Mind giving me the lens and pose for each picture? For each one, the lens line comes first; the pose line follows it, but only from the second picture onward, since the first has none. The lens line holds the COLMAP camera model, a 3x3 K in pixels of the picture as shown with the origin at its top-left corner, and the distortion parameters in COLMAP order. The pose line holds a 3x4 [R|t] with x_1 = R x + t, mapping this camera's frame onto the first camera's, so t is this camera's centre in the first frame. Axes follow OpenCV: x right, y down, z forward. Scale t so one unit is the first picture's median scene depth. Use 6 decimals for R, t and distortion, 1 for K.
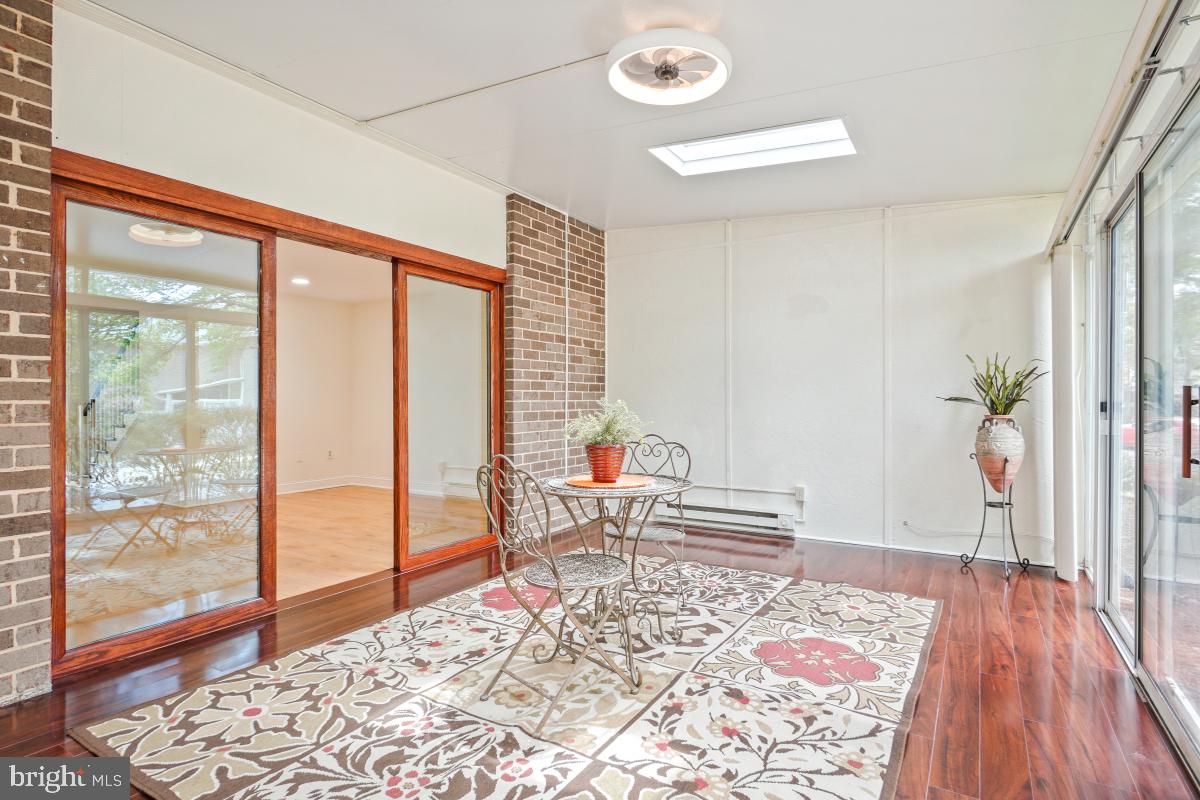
lens RADIAL K [[537.2, 0, 603.9], [0, 537.2, 400.7], [0, 0, 1]] dist [-0.061971, 0.023308]
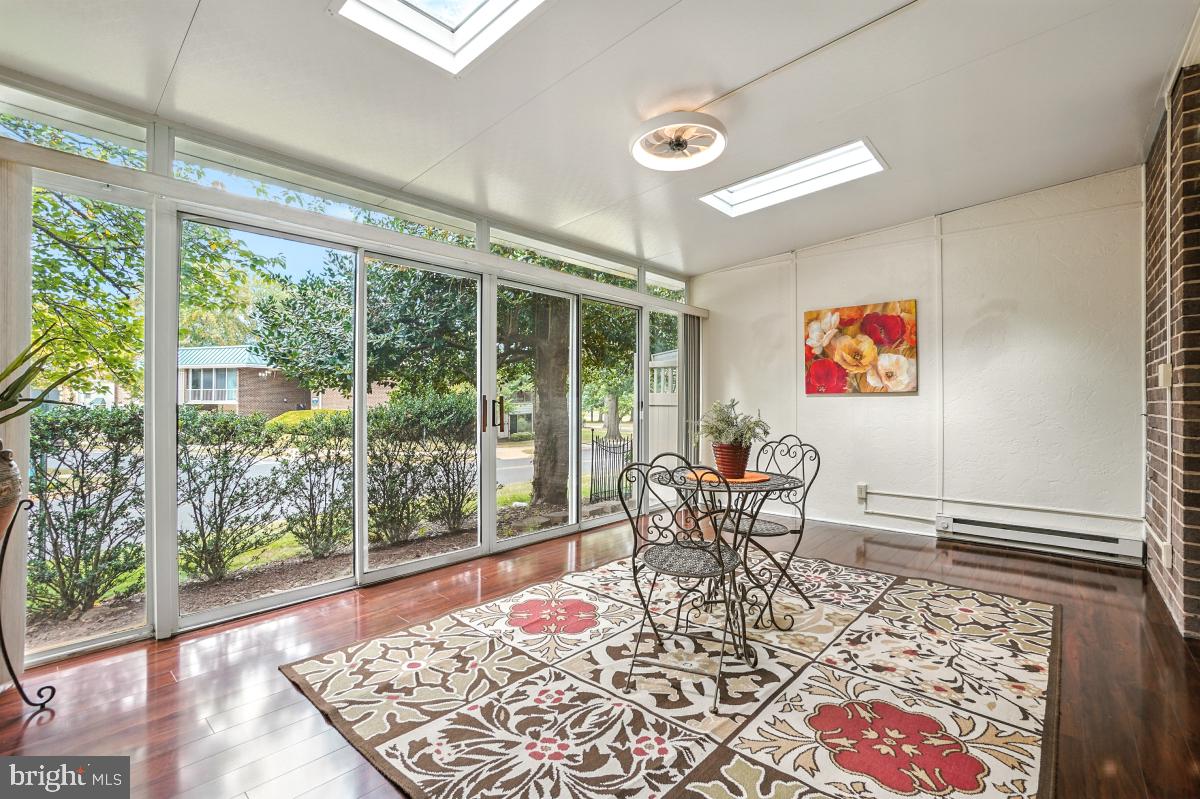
lens RADIAL K [[537.2, 0, 603.9], [0, 537.2, 400.2], [0, 0, 1]] dist [-0.061971, 0.023308]
pose [[-0.986200, -0.000260, 0.165560, 0.071058], [-0.000311, 1.000000, -0.000283, -0.002285], [-0.165560, -0.000331, -0.986200, 1.870446]]
